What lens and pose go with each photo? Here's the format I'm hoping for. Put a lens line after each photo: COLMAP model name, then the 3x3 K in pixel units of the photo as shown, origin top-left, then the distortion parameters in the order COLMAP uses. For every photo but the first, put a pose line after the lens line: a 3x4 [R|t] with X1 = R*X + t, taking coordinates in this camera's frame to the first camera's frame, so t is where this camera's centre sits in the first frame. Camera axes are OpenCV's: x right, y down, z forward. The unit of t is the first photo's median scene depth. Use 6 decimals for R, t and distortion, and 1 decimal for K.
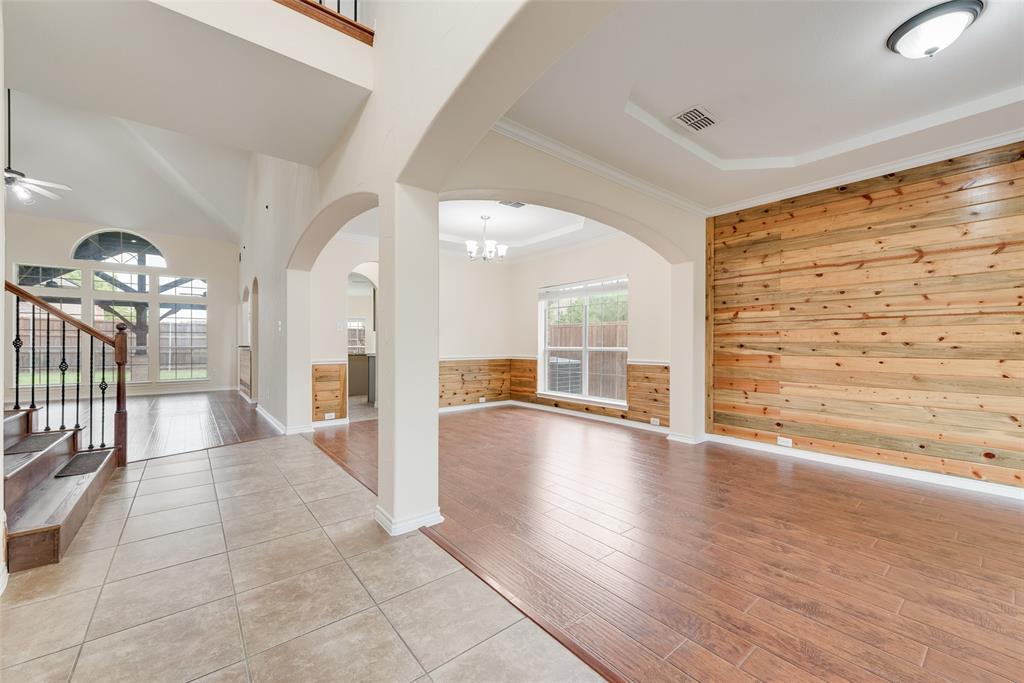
lens RADIAL K [[402.8, 0, 511.0], [0, 402.8, 341.3], [0, 0, 1]] dist [0.012373, -0.002640]
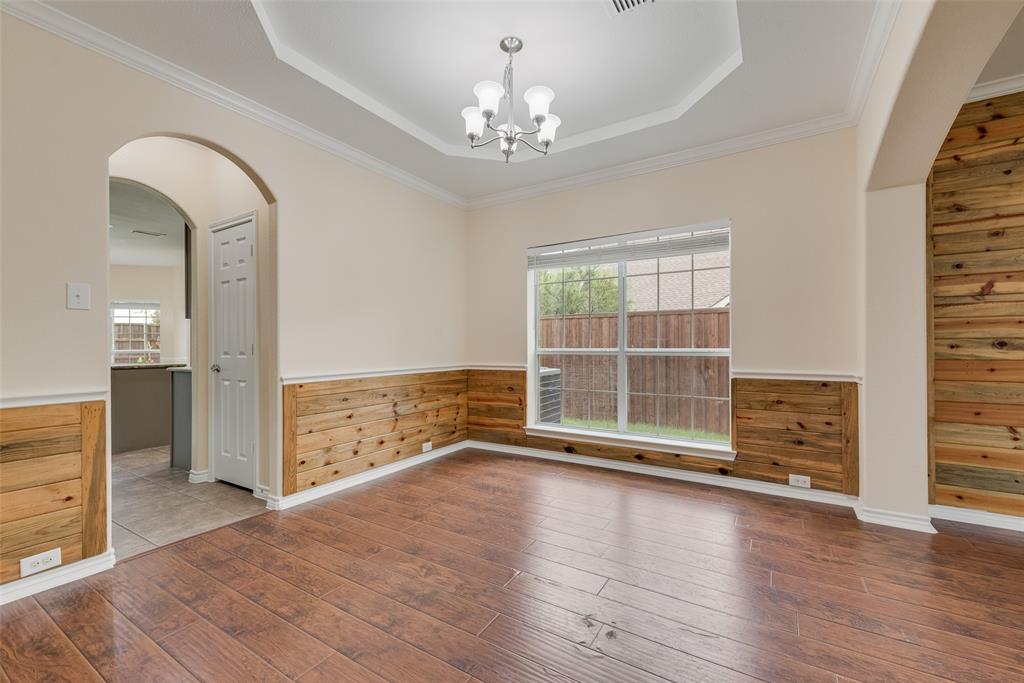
lens RADIAL K [[420.6, 0, 505.6], [0, 420.6, 345.2], [0, 0, 1]] dist [0.007259, -0.001204]
pose [[0.942234, -0.005099, 0.334915, -0.259831], [0.002899, 0.999971, 0.007067, 0.006978], [-0.334942, -0.005687, 0.942222, 0.691982]]
